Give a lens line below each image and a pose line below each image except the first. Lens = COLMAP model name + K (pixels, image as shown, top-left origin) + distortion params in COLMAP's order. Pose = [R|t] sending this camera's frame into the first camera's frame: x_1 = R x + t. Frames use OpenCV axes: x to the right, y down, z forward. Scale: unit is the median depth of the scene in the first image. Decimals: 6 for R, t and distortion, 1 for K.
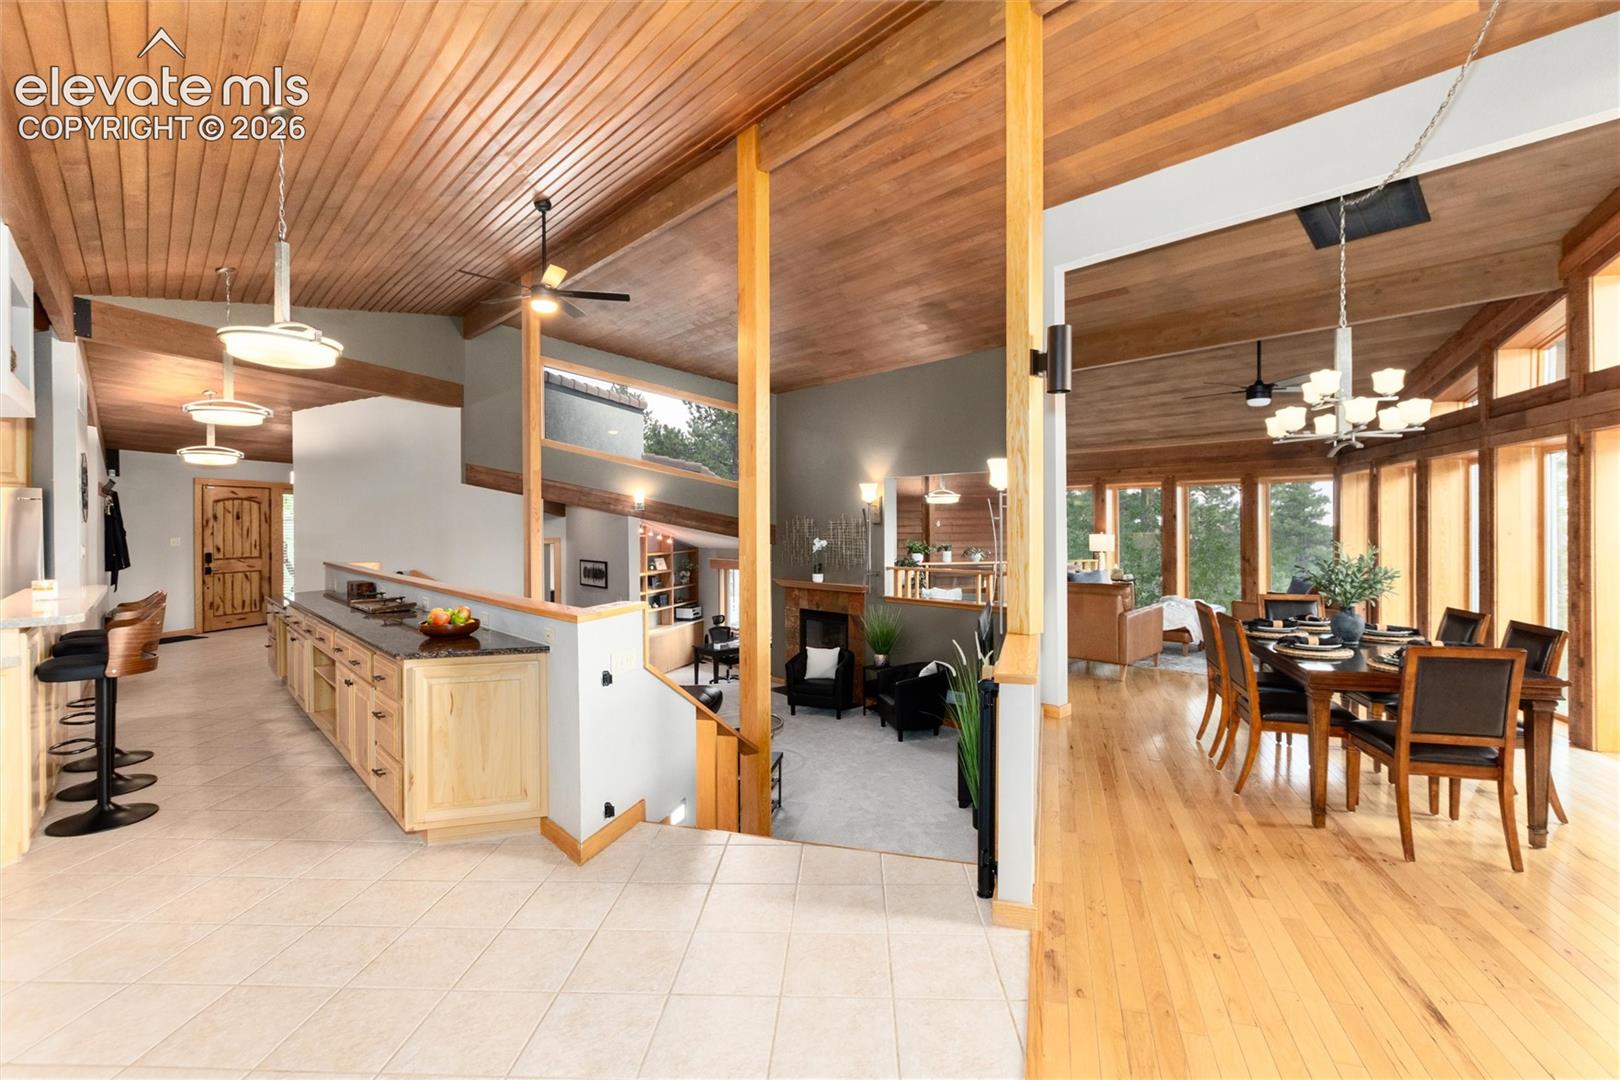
lens RADIAL K [[695.1, 0, 814.2], [0, 695.1, 532.7], [0, 0, 1]] dist [0.003745, 0.000466]
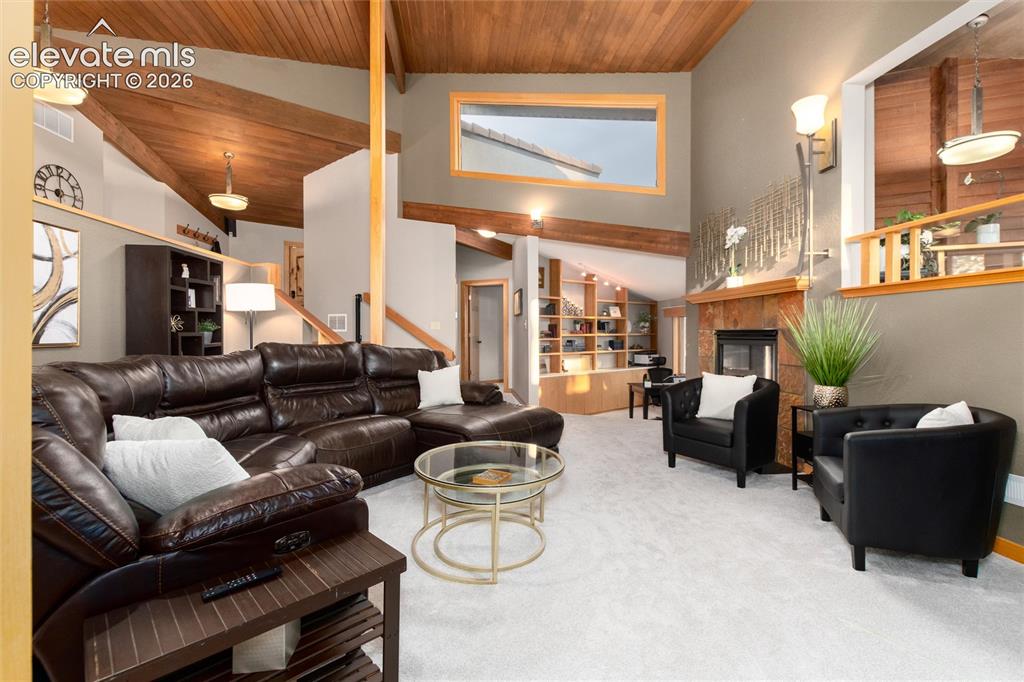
lens RADIAL K [[439.4, 0, 530.6], [0, 439.4, 331.1], [0, 0, 1]] dist [0.003745, 0.000466]
pose [[0.828136, 0.001156, -0.560526, 0.088062], [-0.005803, 0.999962, -0.006511, 0.123083], [0.560497, 0.008644, 0.828111, 0.526732]]
